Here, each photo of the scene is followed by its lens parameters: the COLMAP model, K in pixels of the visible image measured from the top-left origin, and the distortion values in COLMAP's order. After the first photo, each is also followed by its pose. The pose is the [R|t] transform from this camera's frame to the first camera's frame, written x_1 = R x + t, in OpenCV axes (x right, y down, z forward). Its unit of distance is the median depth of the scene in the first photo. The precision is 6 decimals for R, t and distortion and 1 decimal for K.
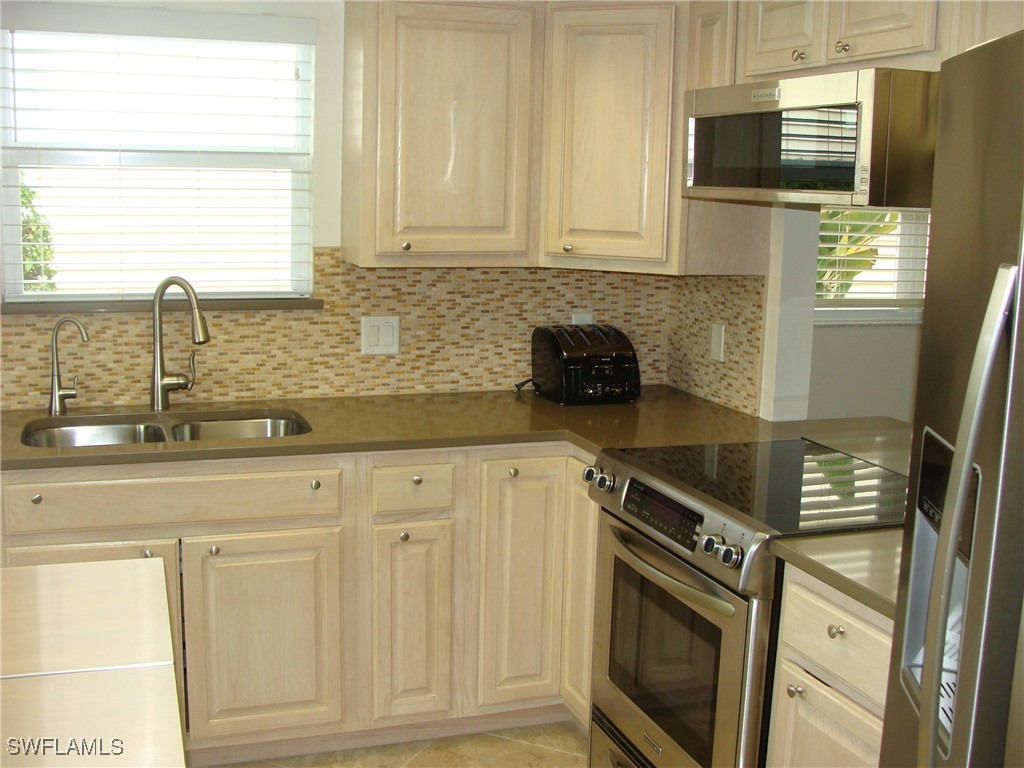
lens RADIAL K [[1158.5, 0, 520.2], [0, 1158.5, 385.7], [0, 0, 1]] dist [-0.216921, 0.268112]
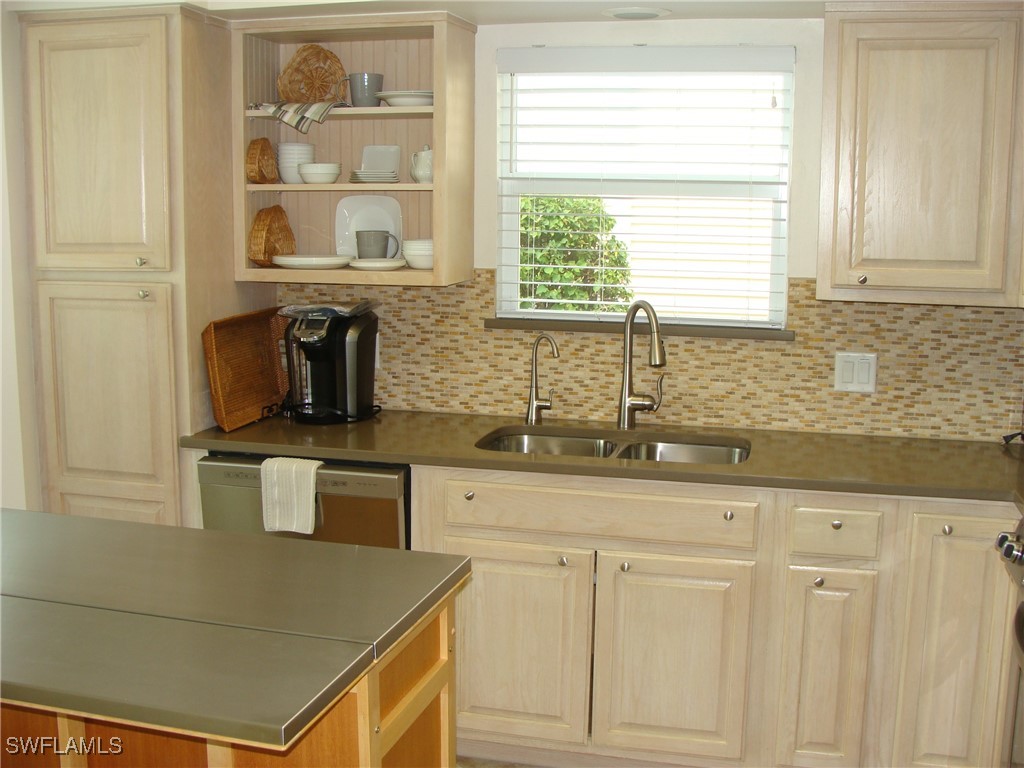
lens RADIAL K [[1158.5, 0, 520.2], [0, 1158.5, 385.7], [0, 0, 1]] dist [-0.216921, 0.268112]
pose [[0.826511, 0.070525, -0.558485, 0.186588], [-0.086559, 0.996244, -0.002296, -0.006312], [0.556225, 0.050239, 0.829512, 0.063778]]
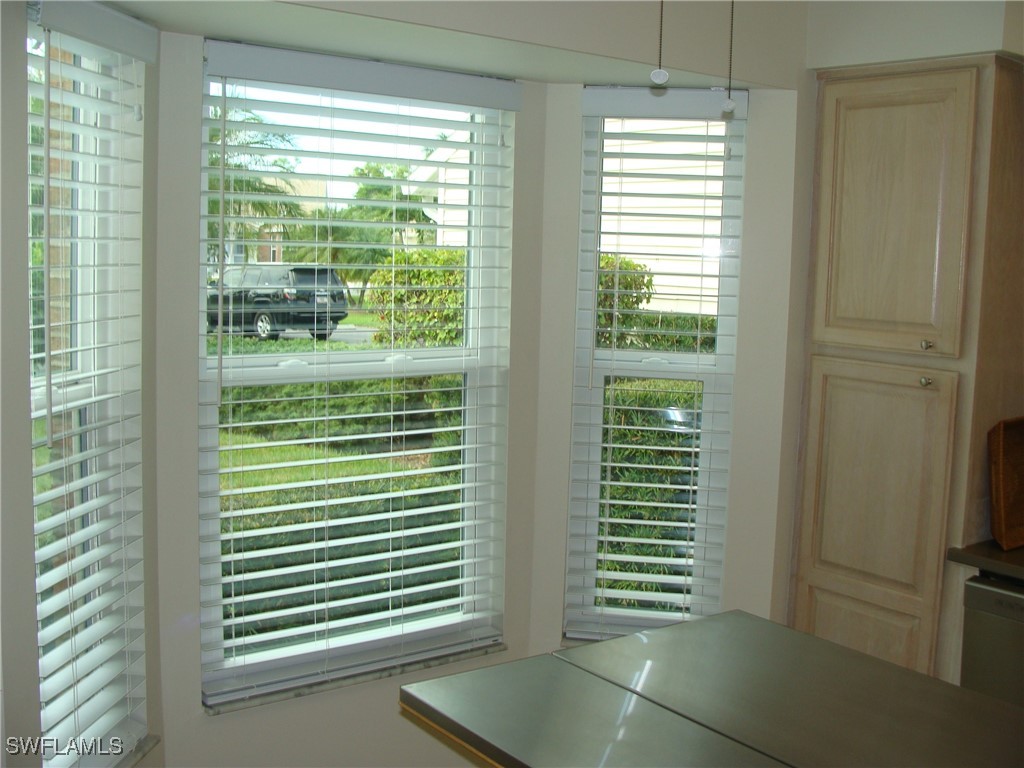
lens RADIAL K [[1158.5, 0, 520.2], [0, 1158.5, 385.7], [0, 0, 1]] dist [-0.216921, 0.268112]
pose [[0.300552, 0.096105, -0.948911, 0.094534], [-0.188744, 0.981228, 0.039596, -0.030980], [0.934903, 0.167201, 0.313050, 0.129907]]
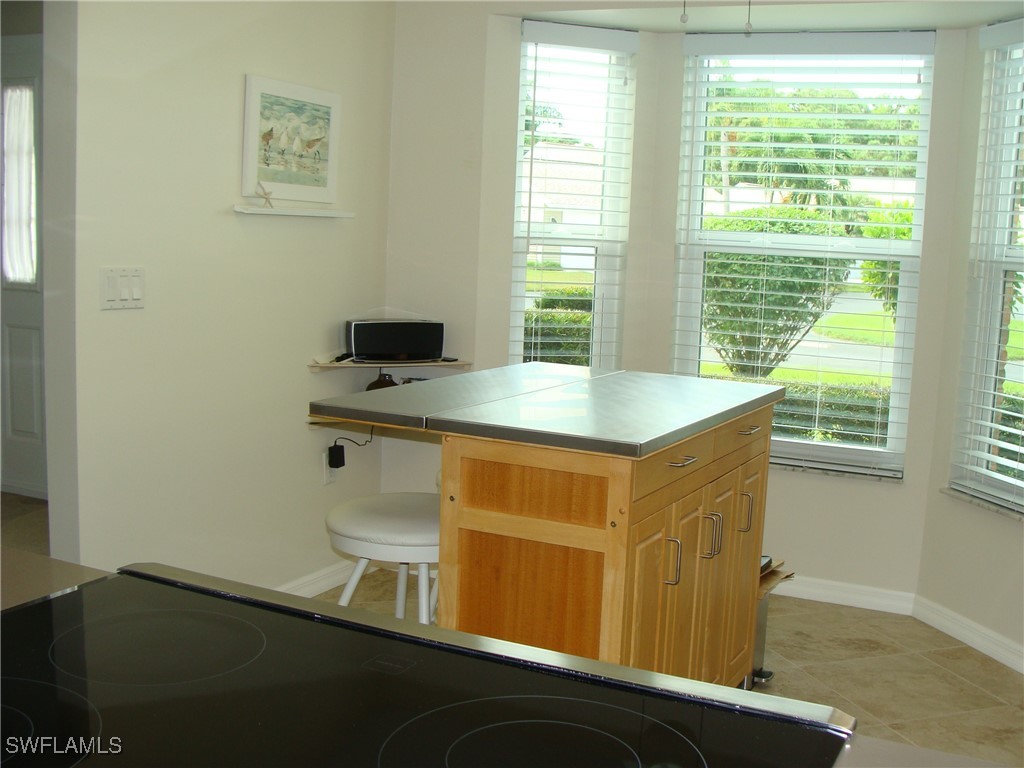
lens RADIAL K [[1158.5, 0, 520.2], [0, 1158.5, 385.7], [0, 0, 1]] dist [-0.216921, 0.268112]
pose [[-0.715233, 0.039160, -0.697788, 0.312930], [-0.178936, 0.954889, 0.236998, -0.080939], [0.675591, 0.294368, -0.675961, 0.955558]]
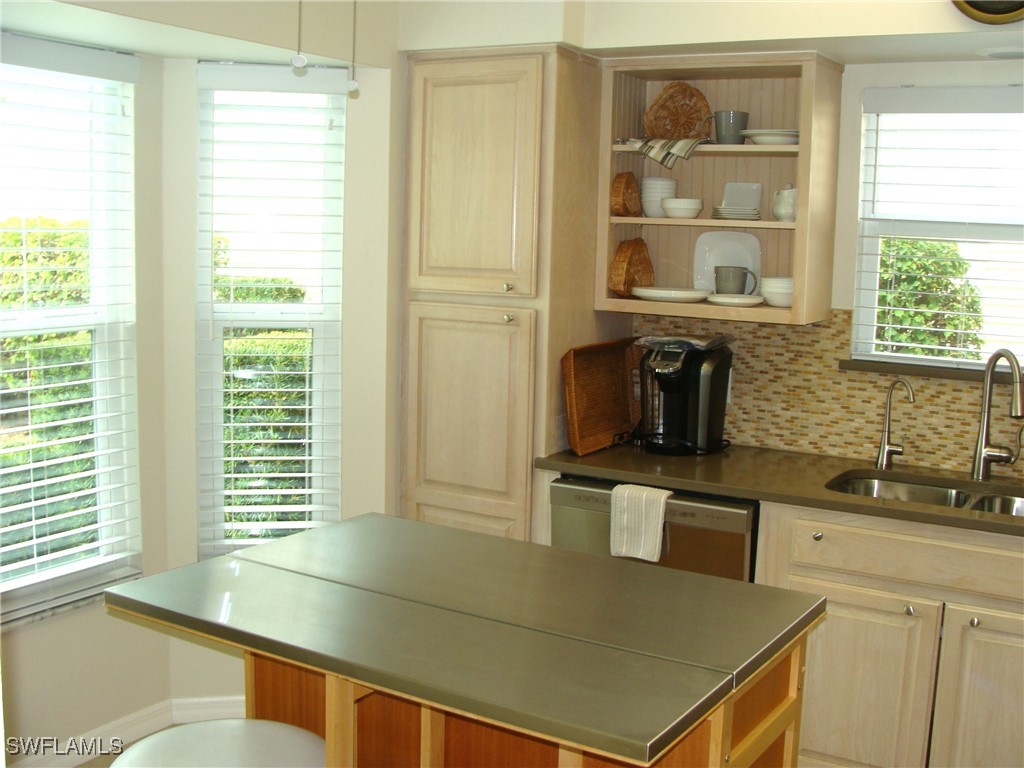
lens RADIAL K [[1158.5, 0, 520.2], [0, 1158.5, 385.7], [0, 0, 1]] dist [-0.216921, 0.268112]
pose [[0.634174, 0.095729, -0.767241, 0.177751], [-0.146477, 0.989211, 0.002352, -0.003409], [0.759189, 0.110892, 0.641355, 0.038259]]
